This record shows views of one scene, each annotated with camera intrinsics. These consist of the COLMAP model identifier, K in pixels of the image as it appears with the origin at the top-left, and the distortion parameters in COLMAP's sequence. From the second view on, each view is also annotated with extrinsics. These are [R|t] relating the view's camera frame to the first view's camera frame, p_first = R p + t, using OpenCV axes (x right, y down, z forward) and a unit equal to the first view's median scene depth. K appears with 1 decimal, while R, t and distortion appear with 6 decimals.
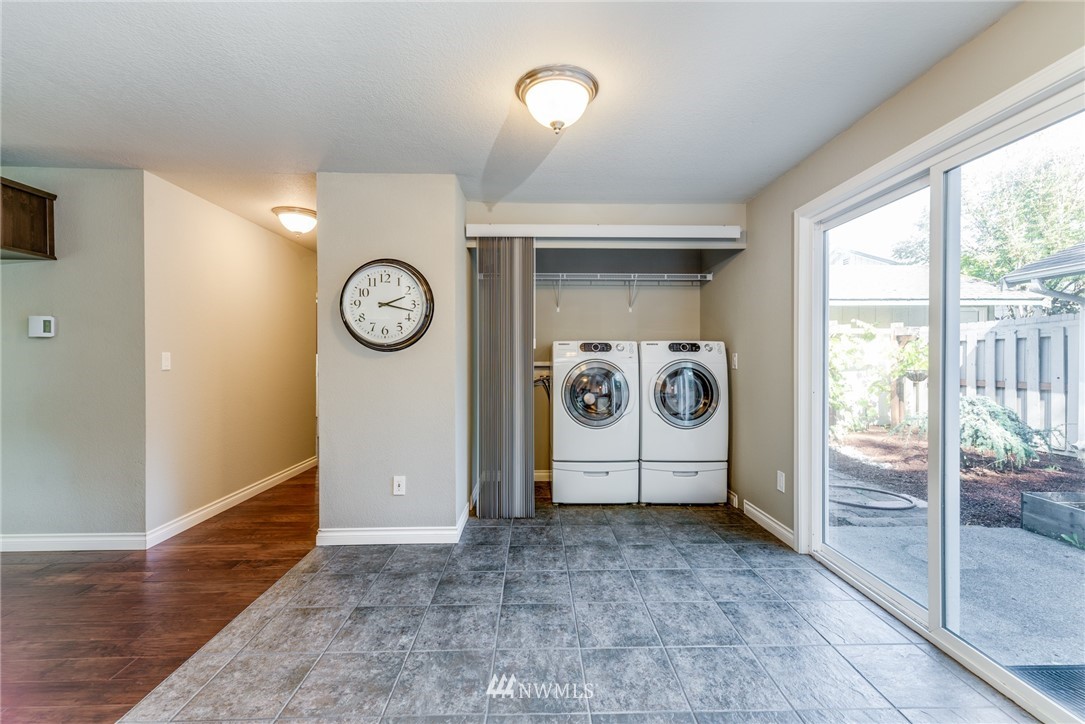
lens RADIAL K [[469.4, 0, 543.9], [0, 469.4, 359.8], [0, 0, 1]] dist [0.013224, -0.003176]
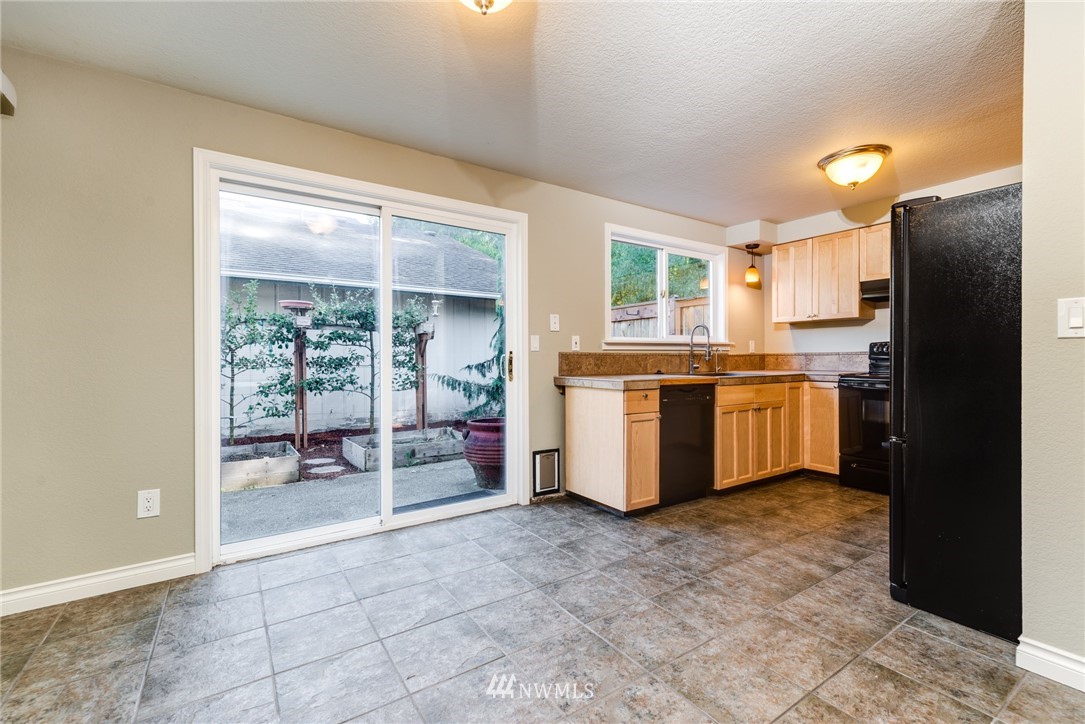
lens RADIAL K [[469.4, 0, 543.9], [0, 469.4, 359.8], [0, 0, 1]] dist [0.013224, -0.003176]
pose [[-0.541836, 0.002506, 0.840480, -0.459178], [0.011874, 0.999919, 0.004673, 0.045577], [-0.840400, 0.012512, -0.541822, 0.940549]]
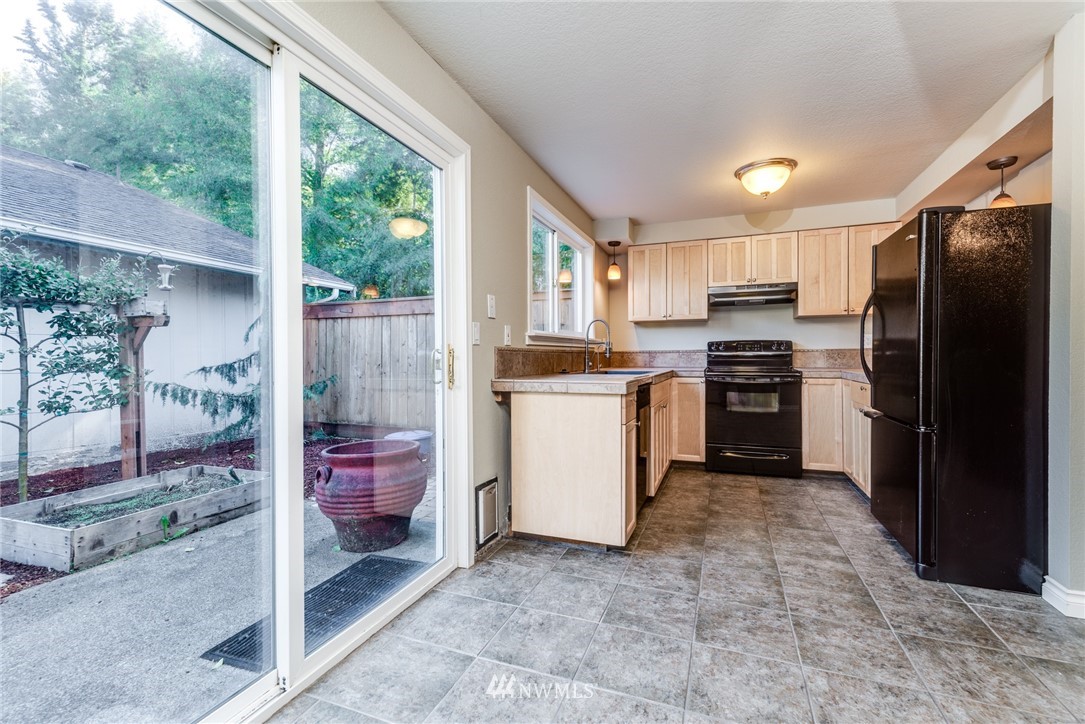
lens RADIAL K [[469.4, 0, 543.9], [0, 469.4, 359.8], [0, 0, 1]] dist [0.013224, -0.003176]
pose [[-0.924150, 0.005439, 0.381992, 0.112204], [0.011424, 0.999845, 0.013400, 0.046375], [-0.381859, 0.016748, -0.924069, 1.043332]]
